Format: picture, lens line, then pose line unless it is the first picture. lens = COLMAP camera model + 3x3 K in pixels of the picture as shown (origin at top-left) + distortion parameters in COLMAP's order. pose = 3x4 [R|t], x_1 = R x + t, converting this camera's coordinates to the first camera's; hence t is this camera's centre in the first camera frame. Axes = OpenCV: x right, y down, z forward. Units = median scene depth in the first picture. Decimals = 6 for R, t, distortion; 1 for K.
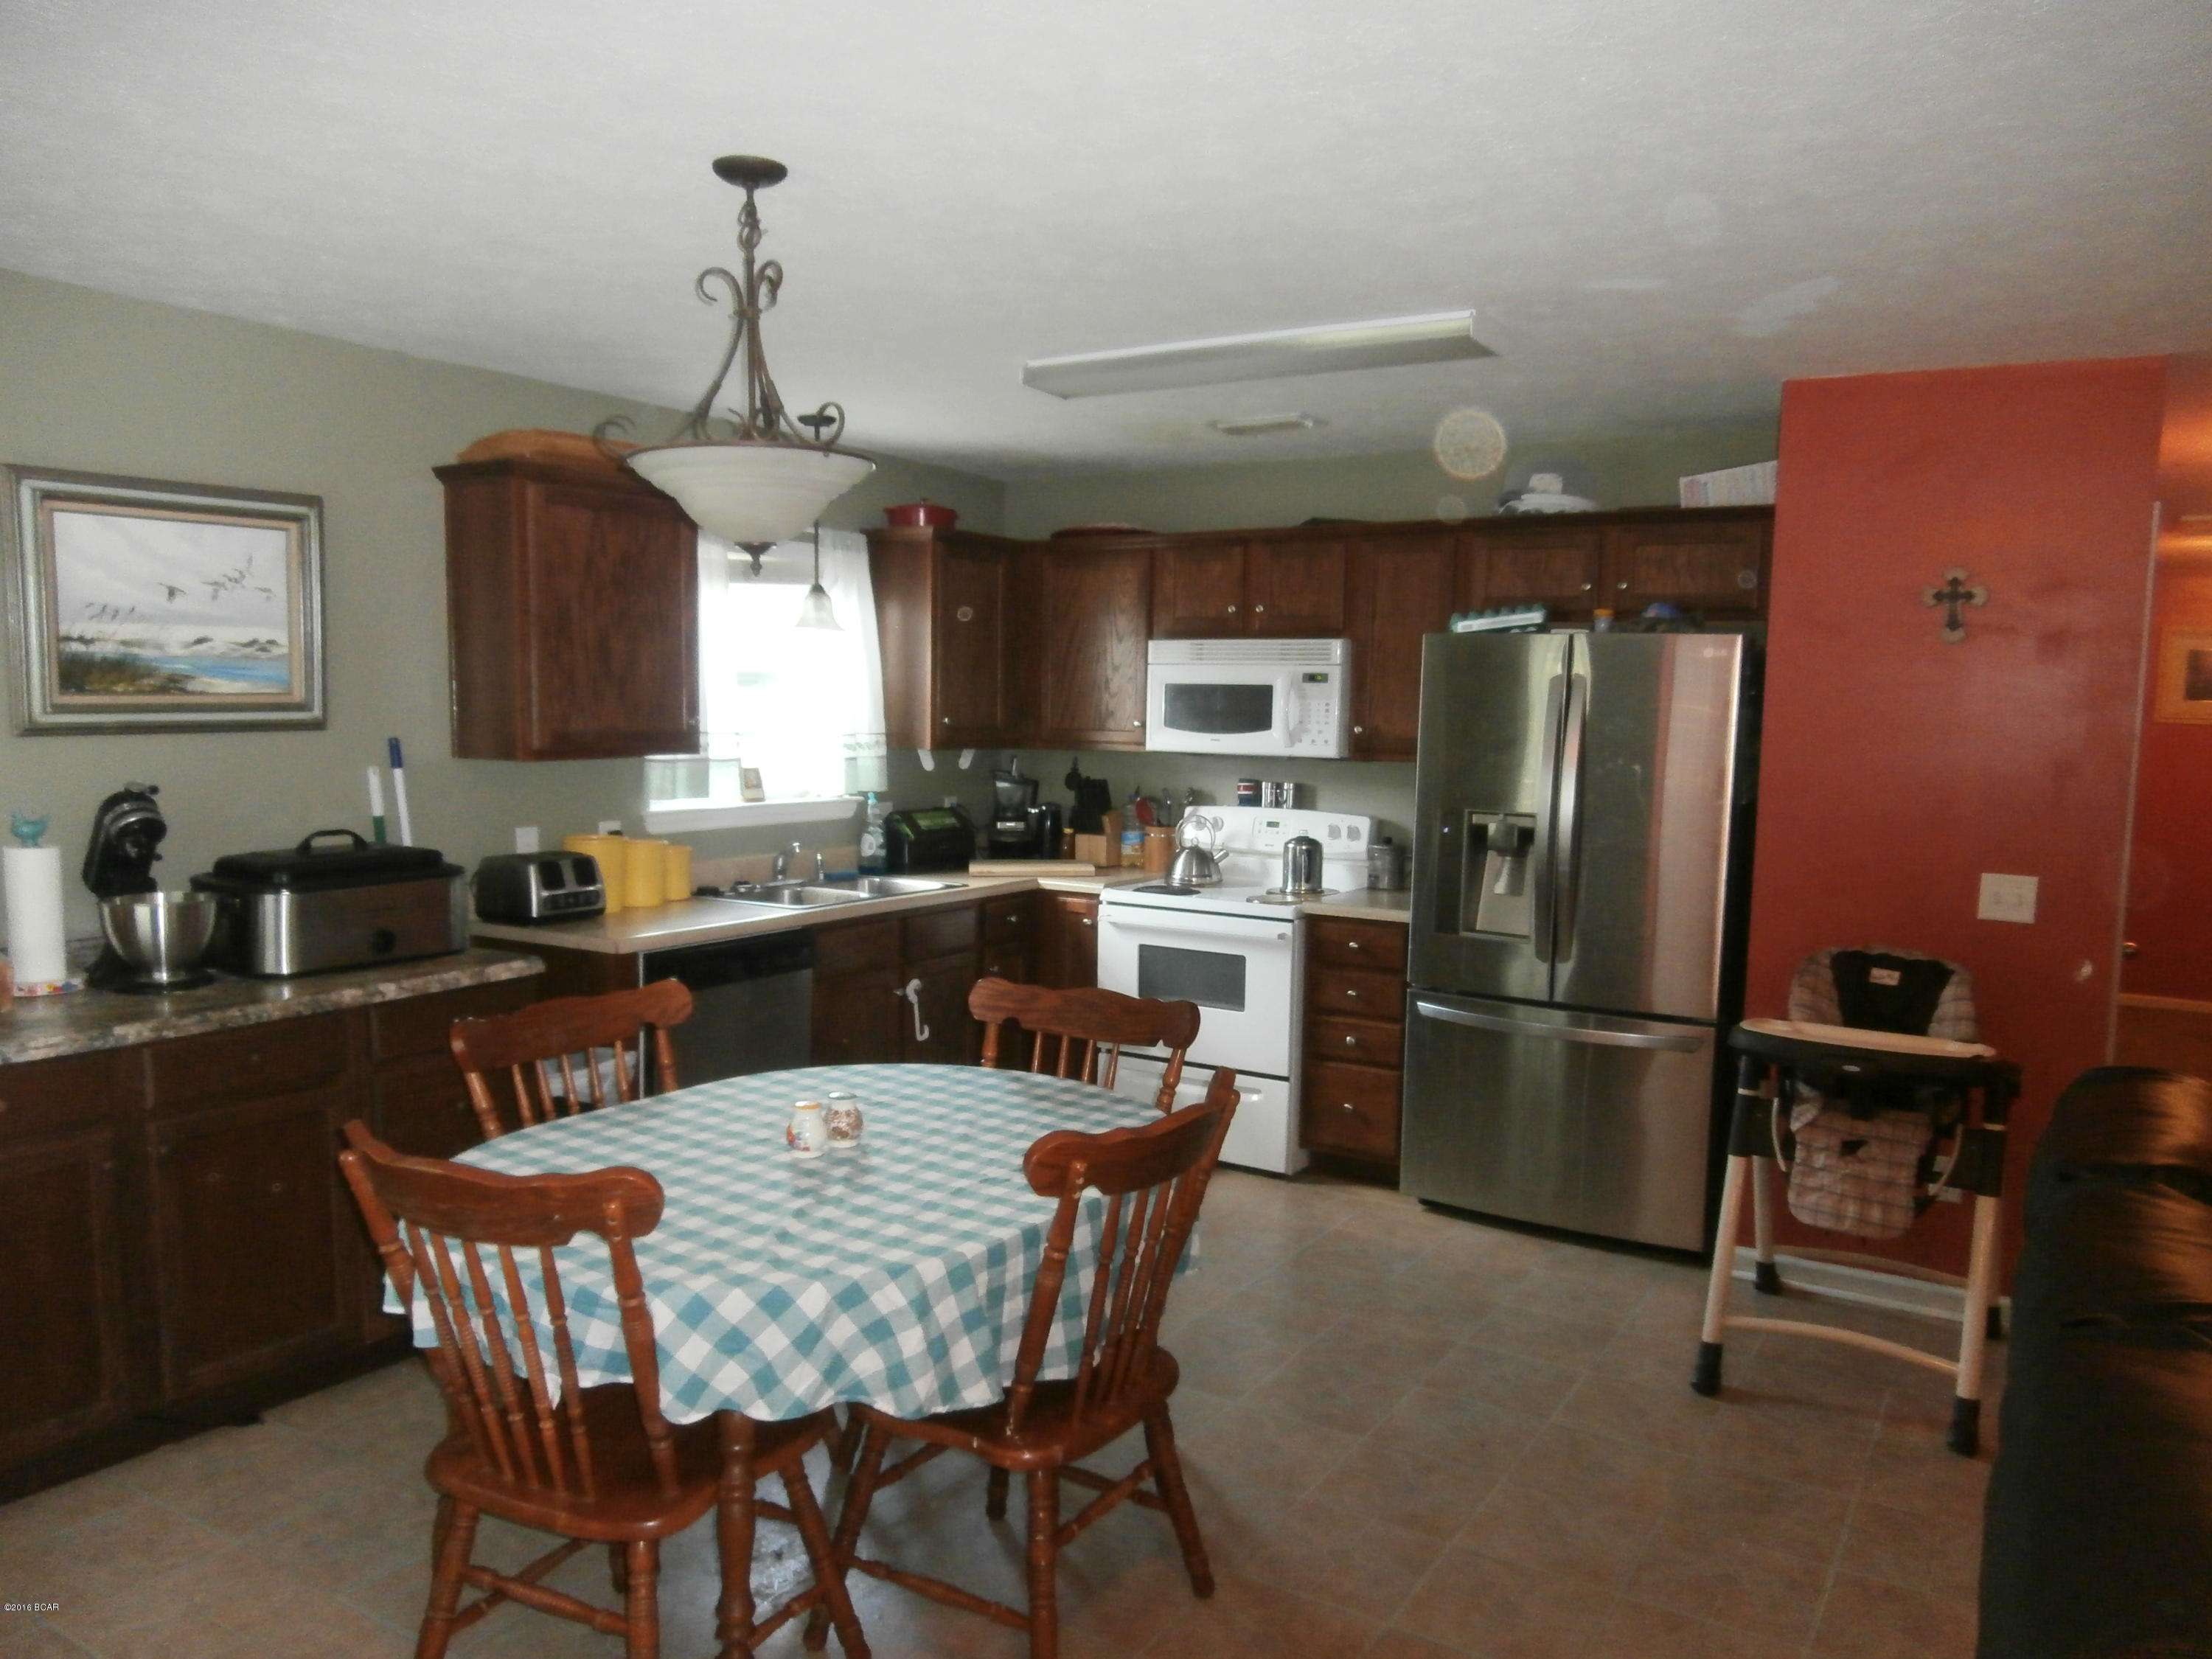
lens RADIAL K [[1501.0, 0, 1106.0], [0, 1501.0, 829.5], [0, 0, 1]] dist [-0.091719, 0.073885]
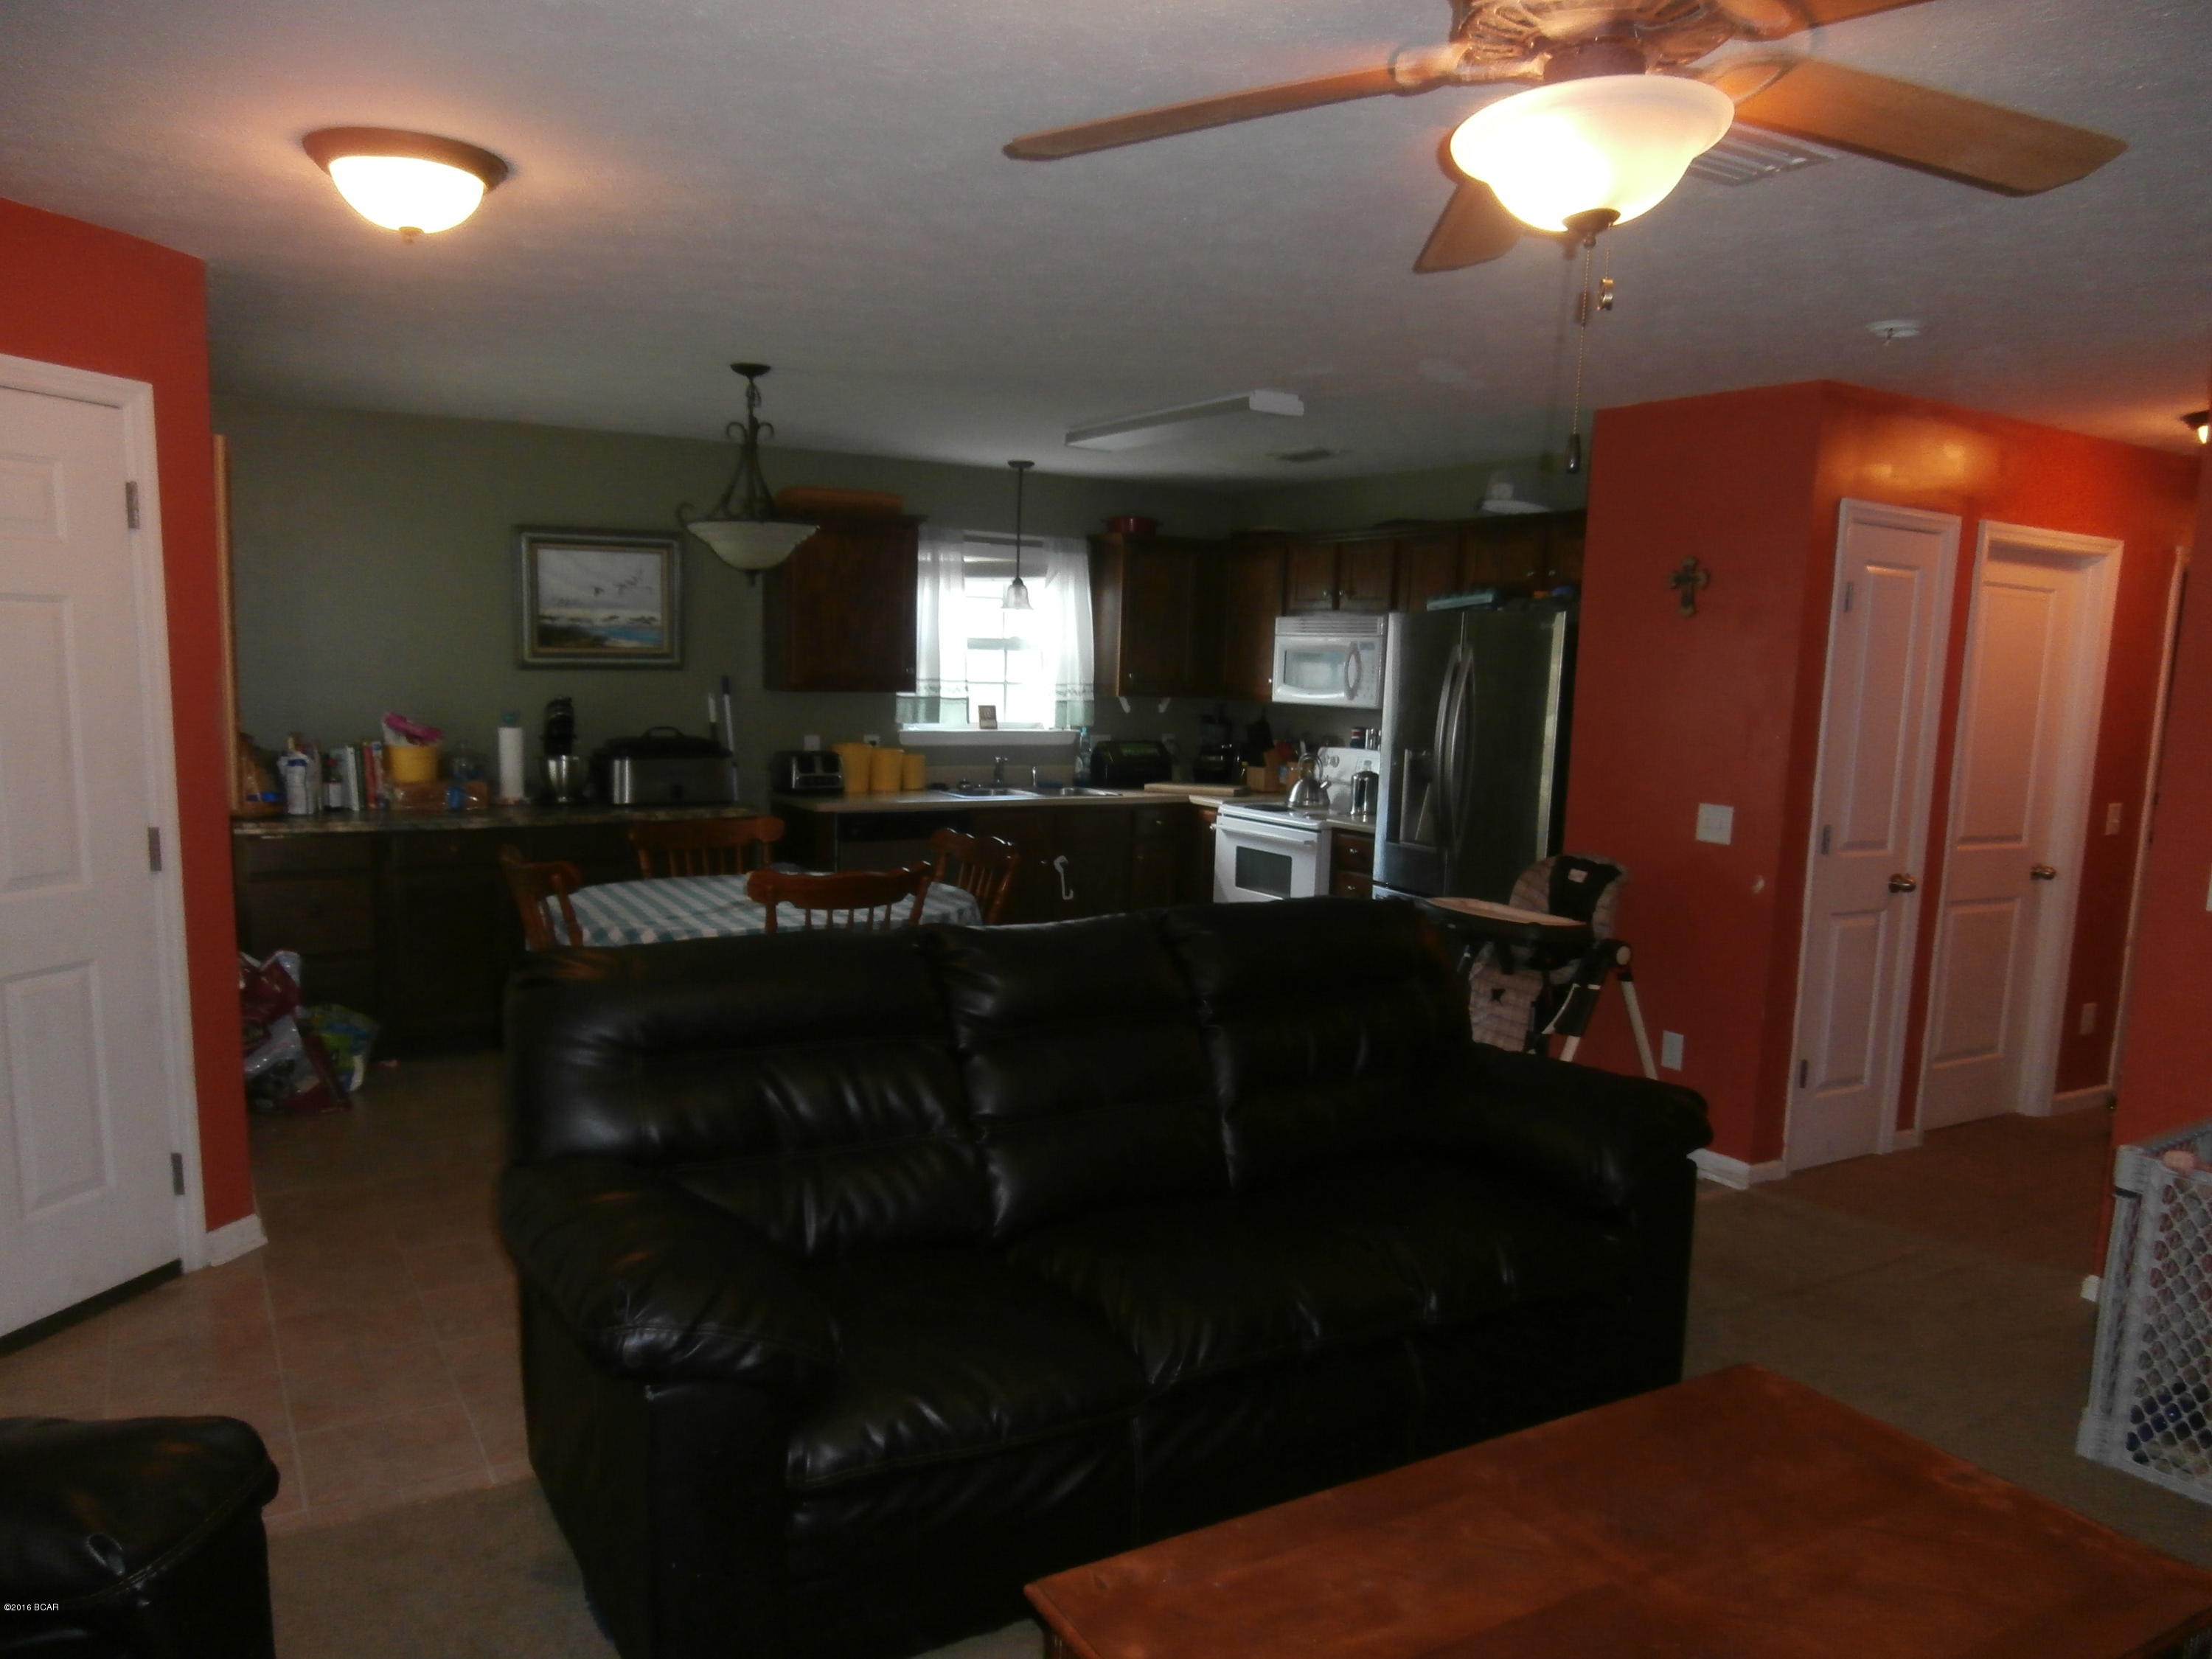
lens RADIAL K [[1501.0, 0, 1106.0], [0, 1501.0, 829.5], [0, 0, 1]] dist [-0.091719, 0.073885]
pose [[0.897709, 0.060149, -0.436465, 0.602854], [-0.052651, 0.998184, 0.029267, 0.035667], [0.437432, -0.003293, 0.899245, -0.296457]]
